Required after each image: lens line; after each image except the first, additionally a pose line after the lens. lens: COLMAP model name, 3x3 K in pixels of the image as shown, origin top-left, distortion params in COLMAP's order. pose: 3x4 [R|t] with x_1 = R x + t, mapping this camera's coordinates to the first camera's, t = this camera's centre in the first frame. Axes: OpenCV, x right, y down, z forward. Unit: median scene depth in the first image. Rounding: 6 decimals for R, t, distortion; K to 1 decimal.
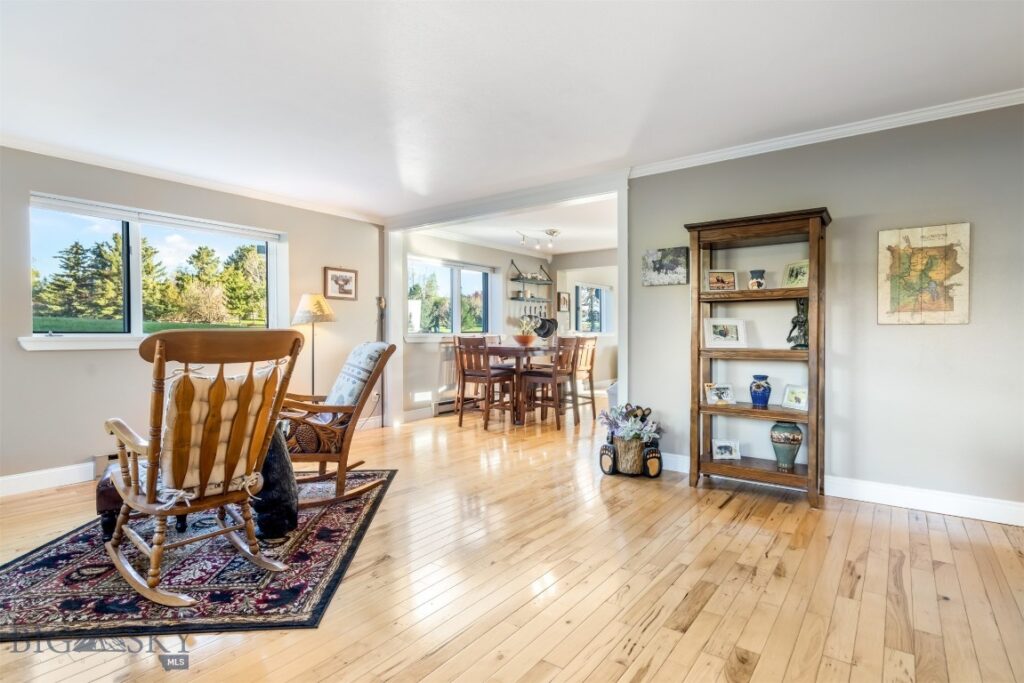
lens RADIAL K [[517.1, 0, 512.0], [0, 517.1, 341.5], [0, 0, 1]] dist [0.000868, 0.000297]
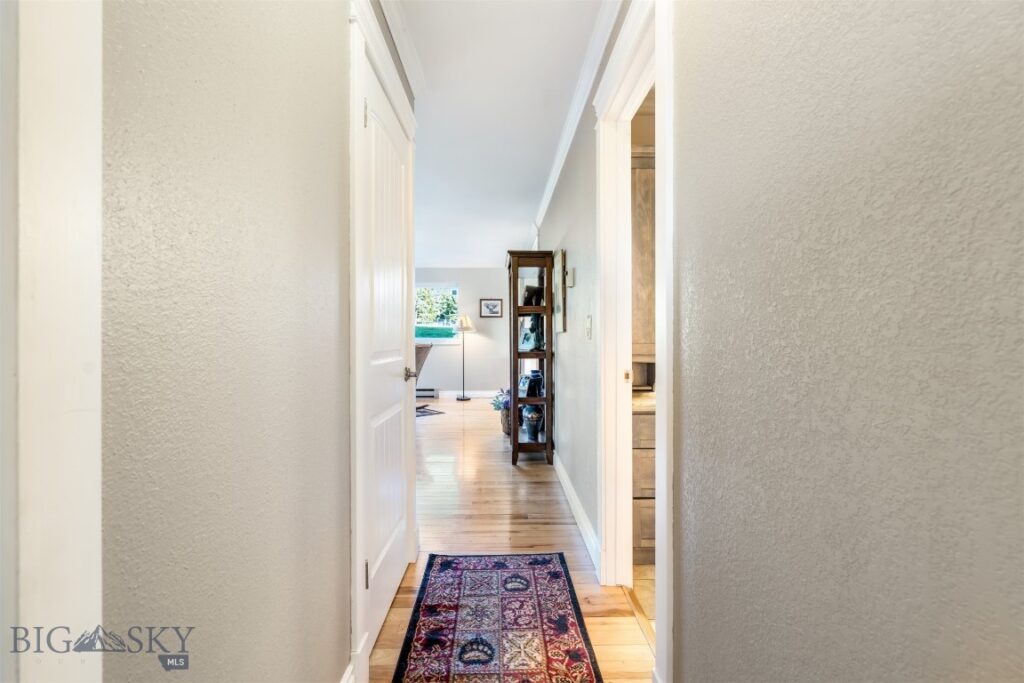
lens RADIAL K [[468.3, 0, 512.0], [0, 468.3, 341.5], [0, 0, 1]] dist [-0.002168, 0.000456]
pose [[0.616266, 0.010036, -0.787474, 1.615774], [-0.014581, 0.999893, 0.001332, -0.011710], [0.787403, 0.010661, 0.616346, 0.220437]]
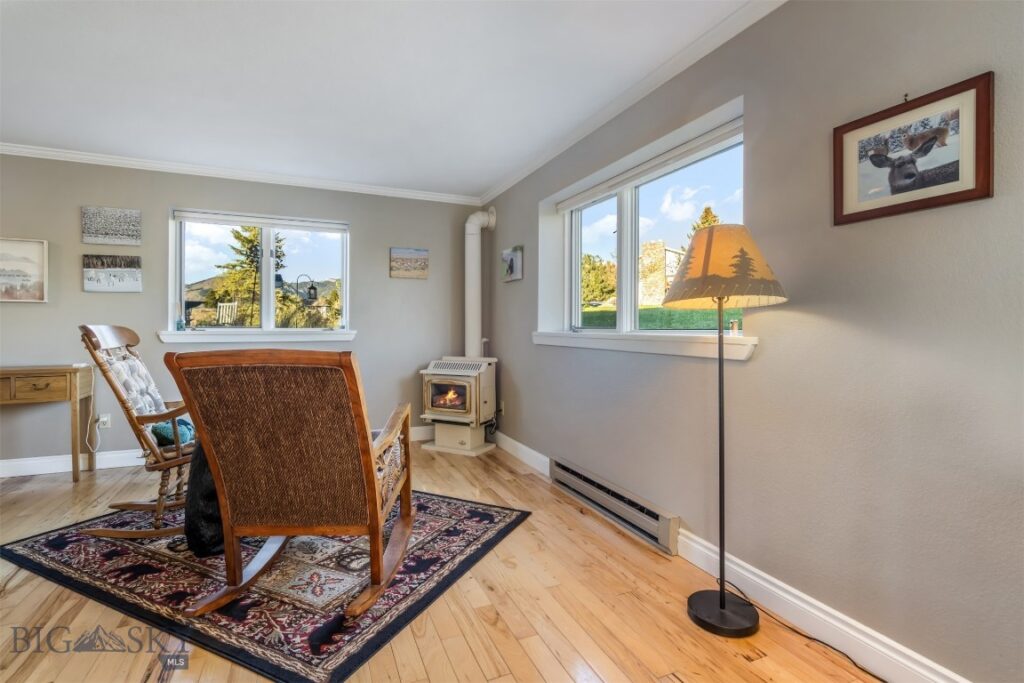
lens RADIAL K [[478.7, 0, 509.7], [0, 478.7, 330.1], [0, 0, 1]] dist [-0.001696, -0.000342]
pose [[-0.498414, 0.006085, -0.866918, 0.007537], [-0.015280, 0.999758, 0.015802, -0.032120], [0.866805, 0.021122, -0.498200, 1.694289]]
